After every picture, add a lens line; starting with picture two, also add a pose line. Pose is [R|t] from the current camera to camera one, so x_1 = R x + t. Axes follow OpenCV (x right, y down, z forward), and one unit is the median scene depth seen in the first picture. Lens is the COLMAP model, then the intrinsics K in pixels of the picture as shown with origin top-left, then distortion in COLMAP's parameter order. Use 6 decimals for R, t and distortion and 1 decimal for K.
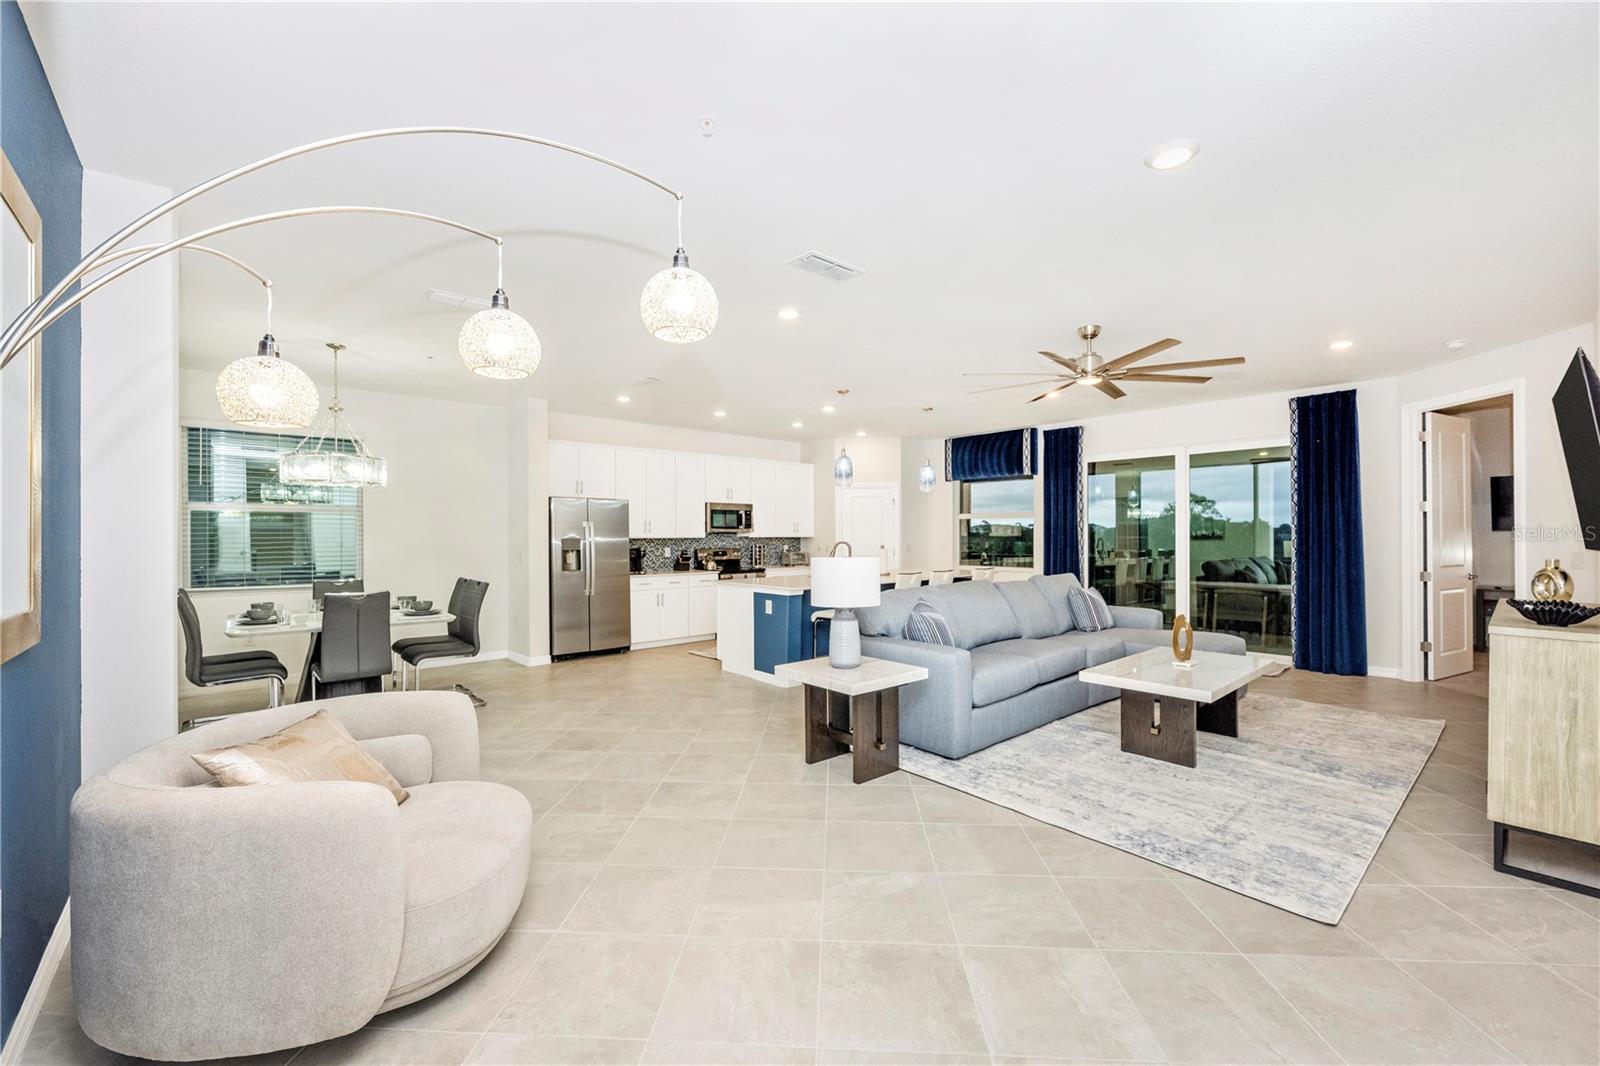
lens RADIAL K [[641.9, 0, 800.0], [0, 641.9, 533.0], [0, 0, 1]] dist [-0.010765, 0.000155]
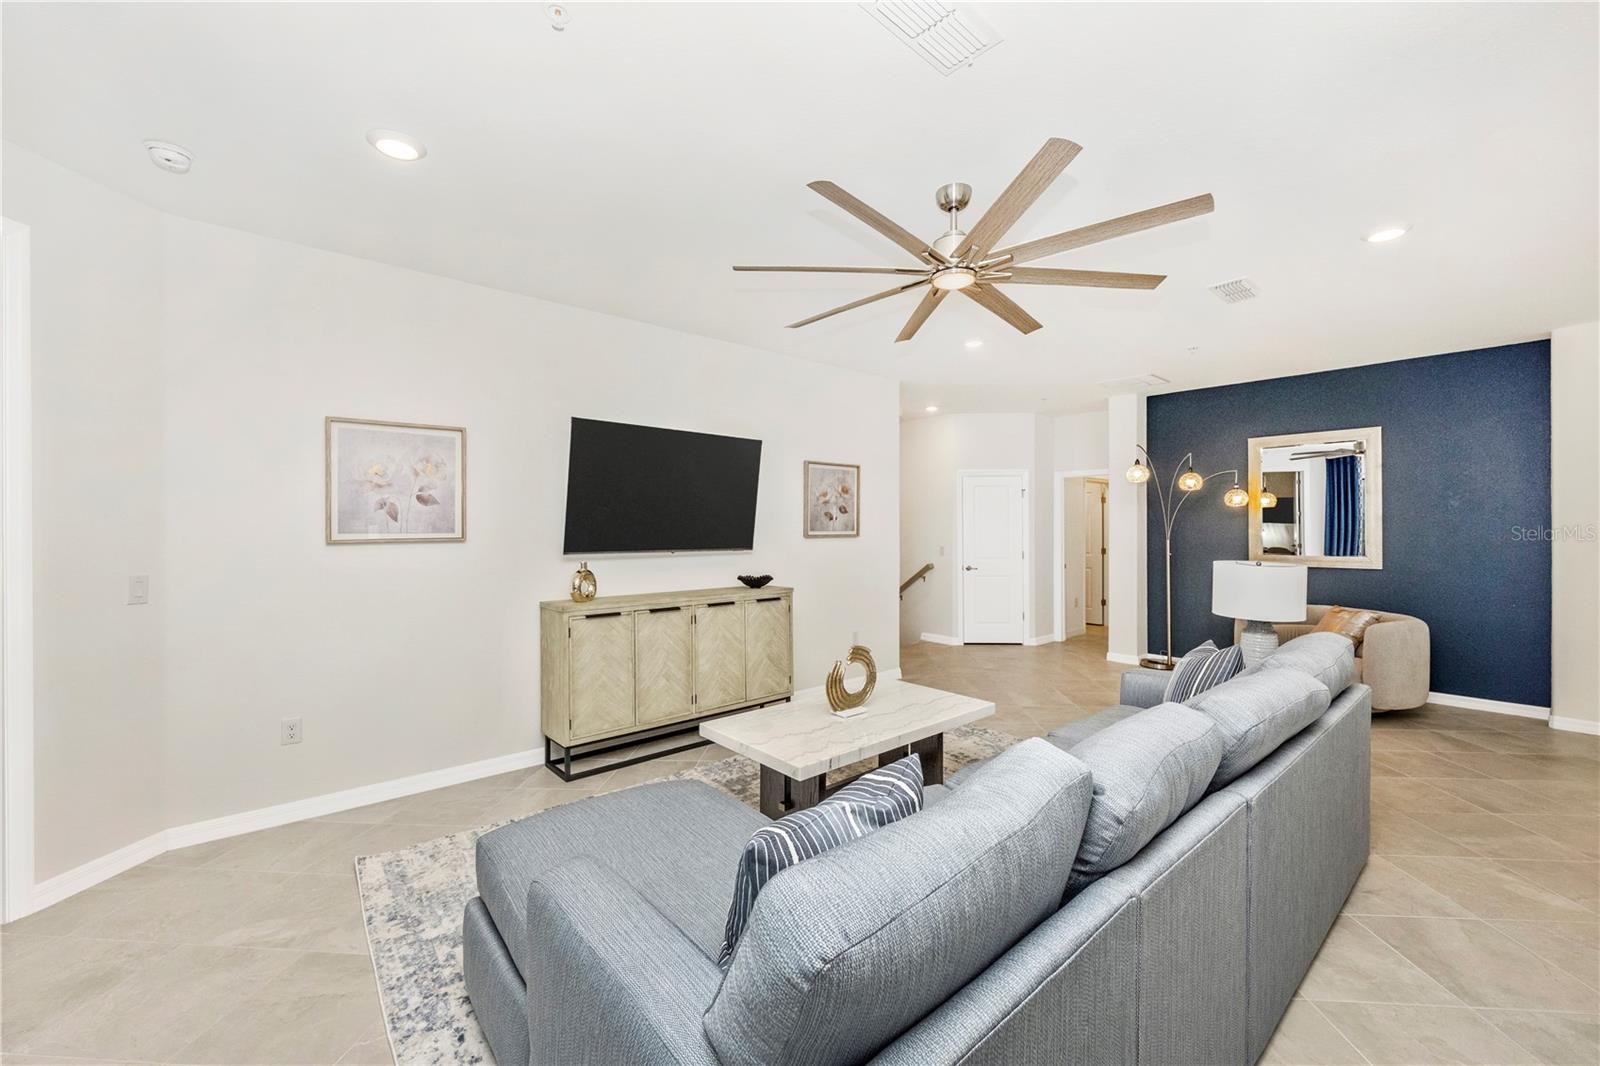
lens RADIAL K [[642.2, 0, 802.5], [0, 642.2, 526.4], [0, 0, 1]] dist [-0.003007, -0.000157]
pose [[-0.999981, 0.005182, 0.003325, 0.324868], [0.005166, 0.999976, -0.004611, -0.005619], [-0.003349, -0.004594, -0.999984, 0.873438]]
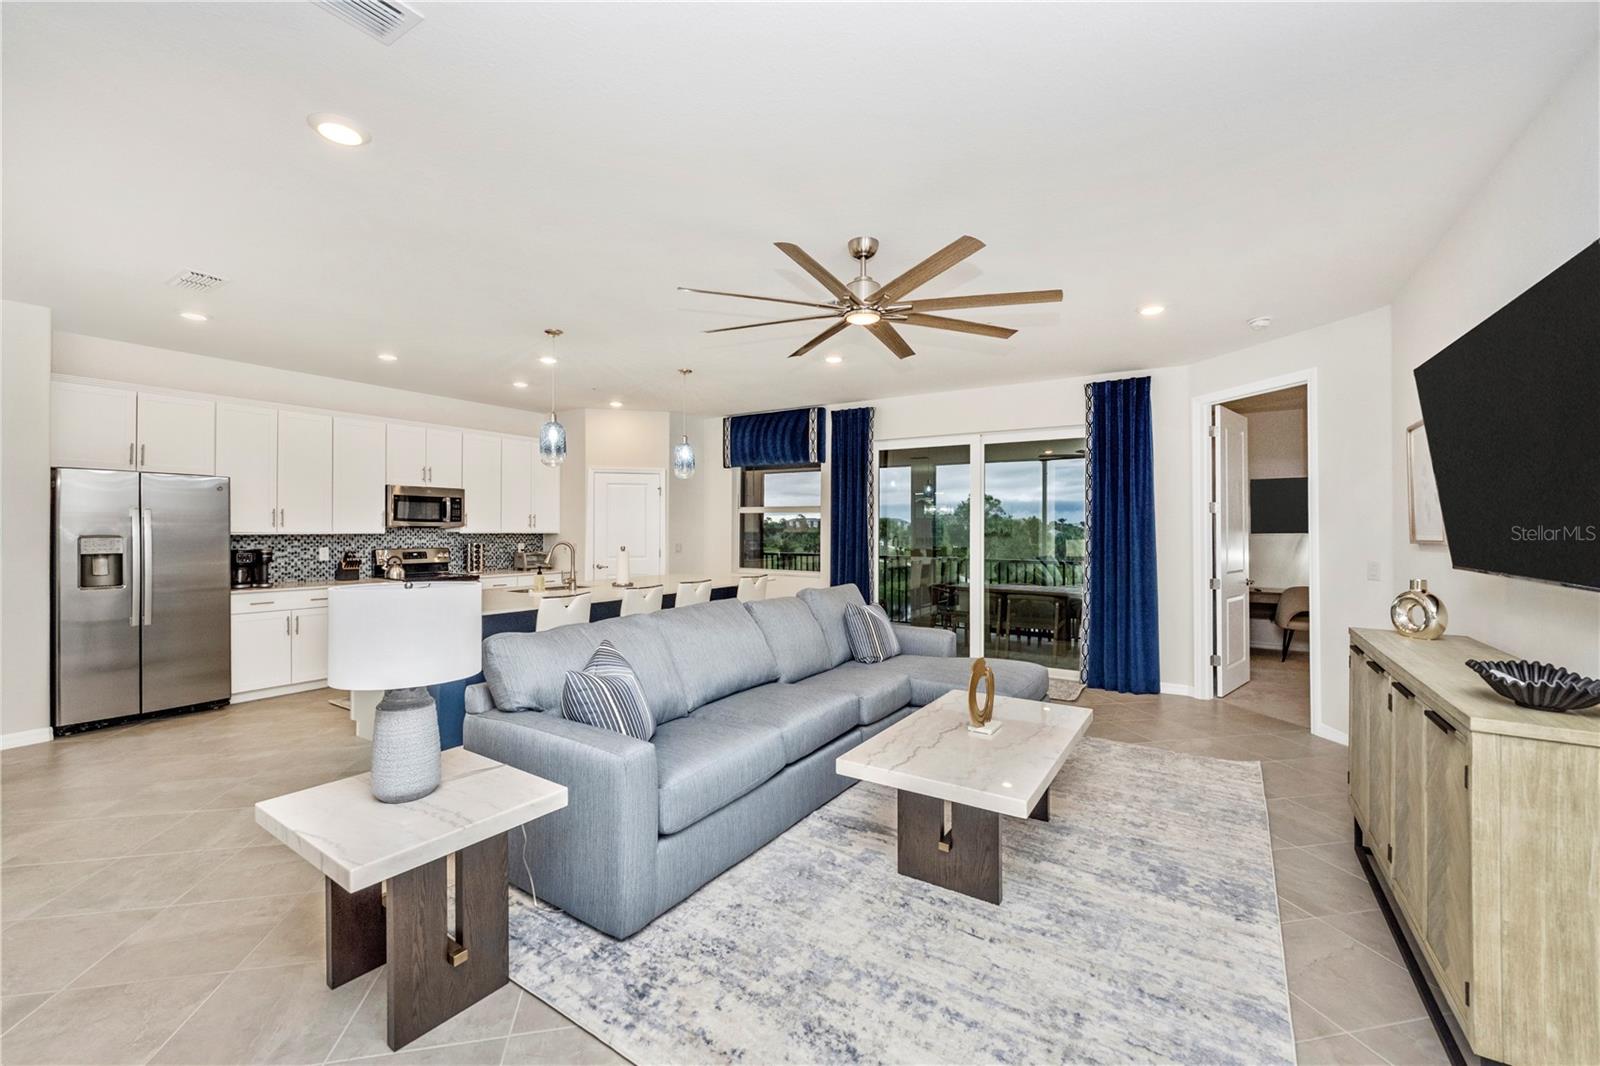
lens RADIAL K [[650.3, 0, 795.0], [0, 650.3, 517.9], [0, 0, 1]] dist [-0.007484, -0.000045]
pose [[0.963015, 0.013119, 0.269128, 0.104808], [-0.009647, 0.999852, -0.014220, -0.004929], [-0.269274, 0.011098, 0.963000, 0.185911]]
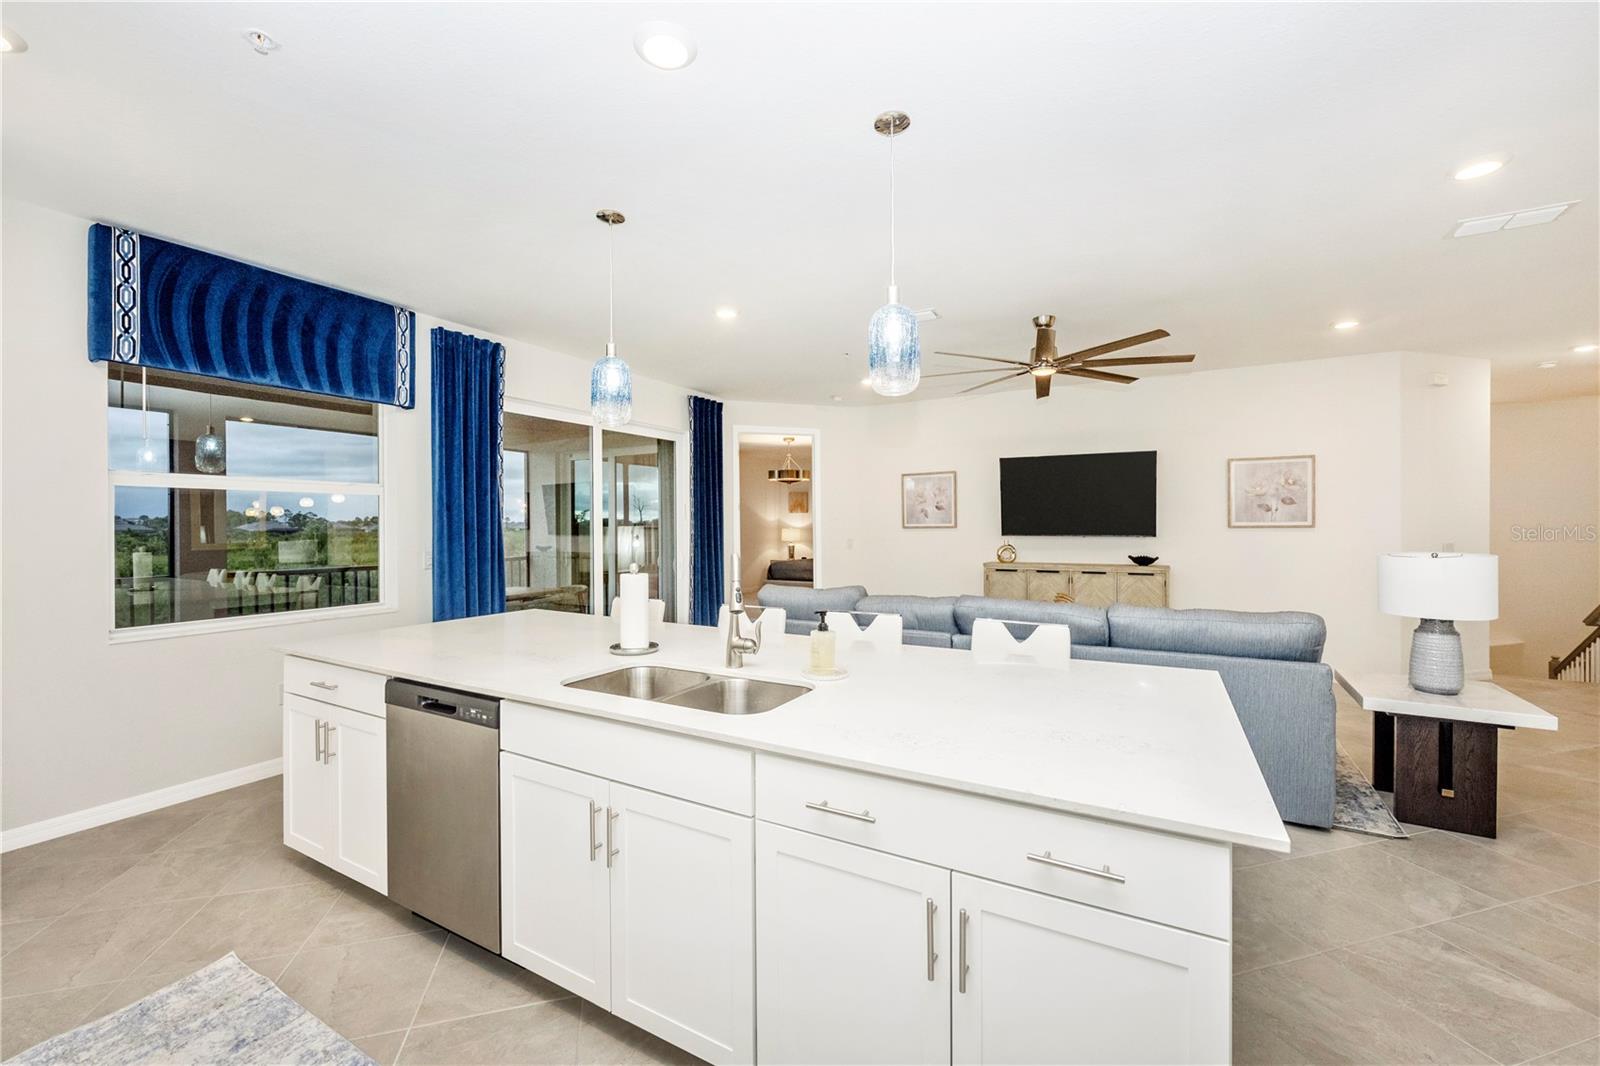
lens RADIAL K [[638.2, 0, 793.5], [0, 638.2, 528.5], [0, 0, 1]] dist [-0.004201, -0.000368]
pose [[-0.324380, 0.000830, 0.945927, -0.193331], [0.004638, 0.999989, 0.000713, 0.000799], [-0.945916, 0.004619, -0.324380, 0.927471]]
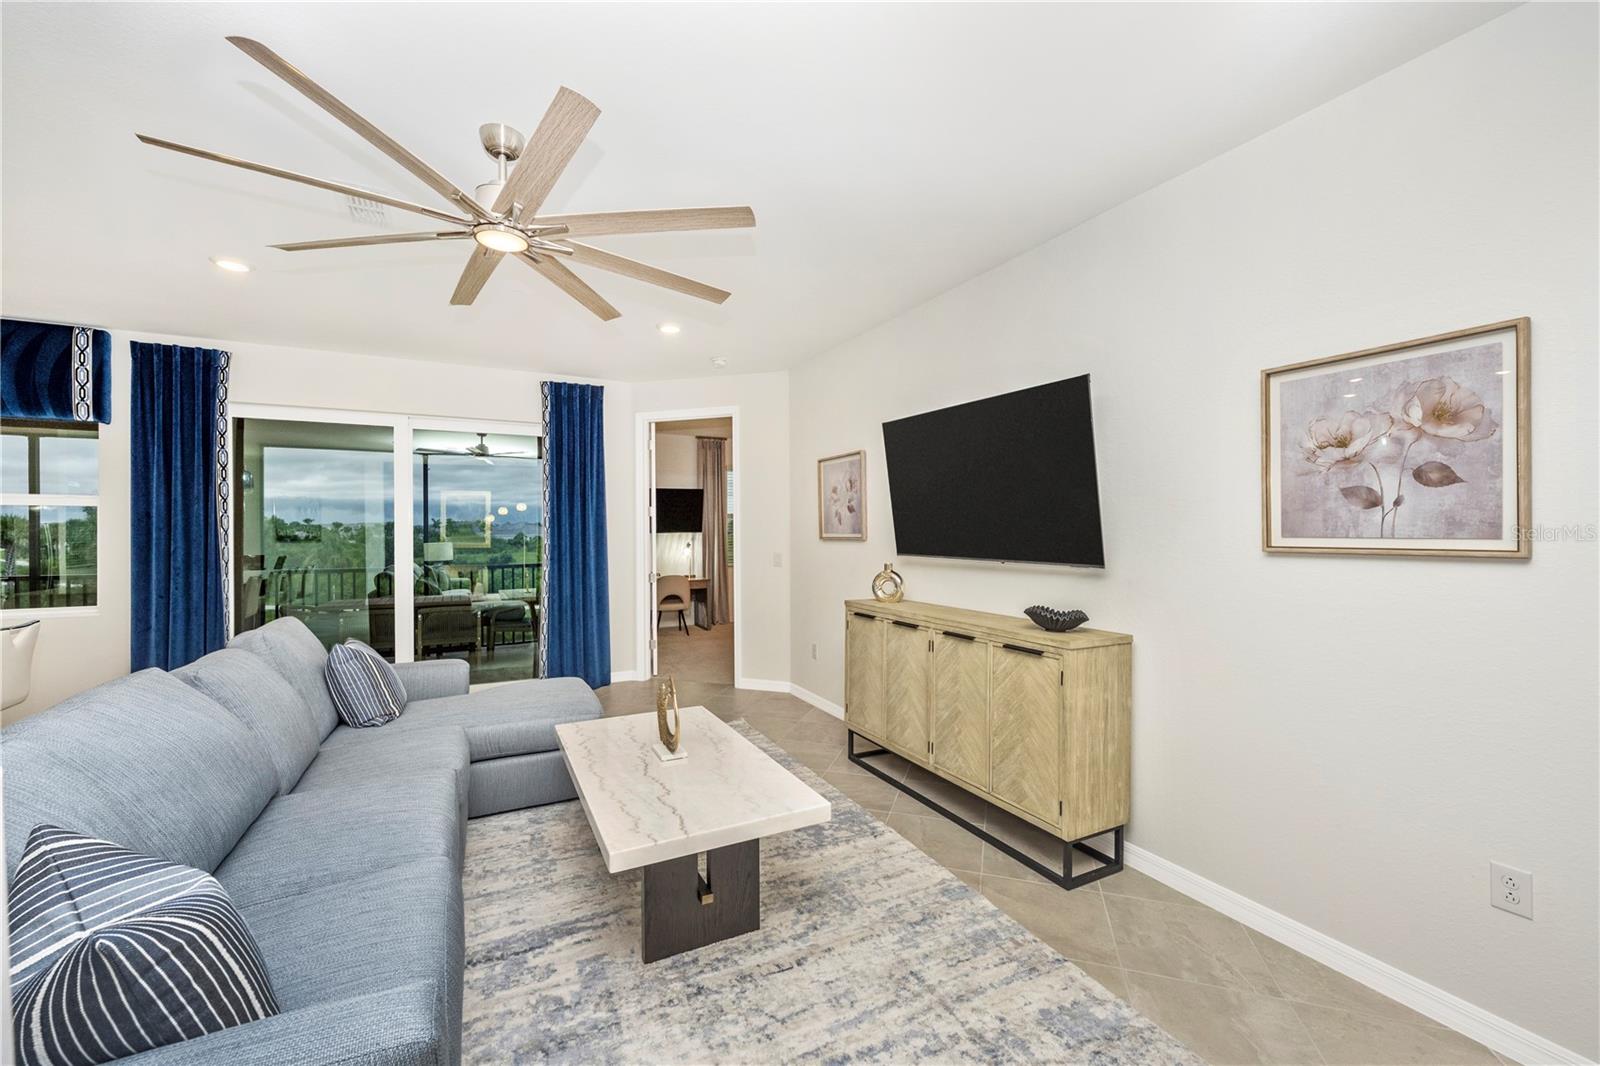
lens RADIAL K [[638.2, 0, 793.5], [0, 638.2, 528.5], [0, 0, 1]] dist [-0.004201, -0.000368]
pose [[0.245420, 0.006524, 0.969395, 0.013109], [-0.001964, 0.999979, -0.006233, -0.005222], [-0.969415, -0.000374, 0.245427, 0.361620]]
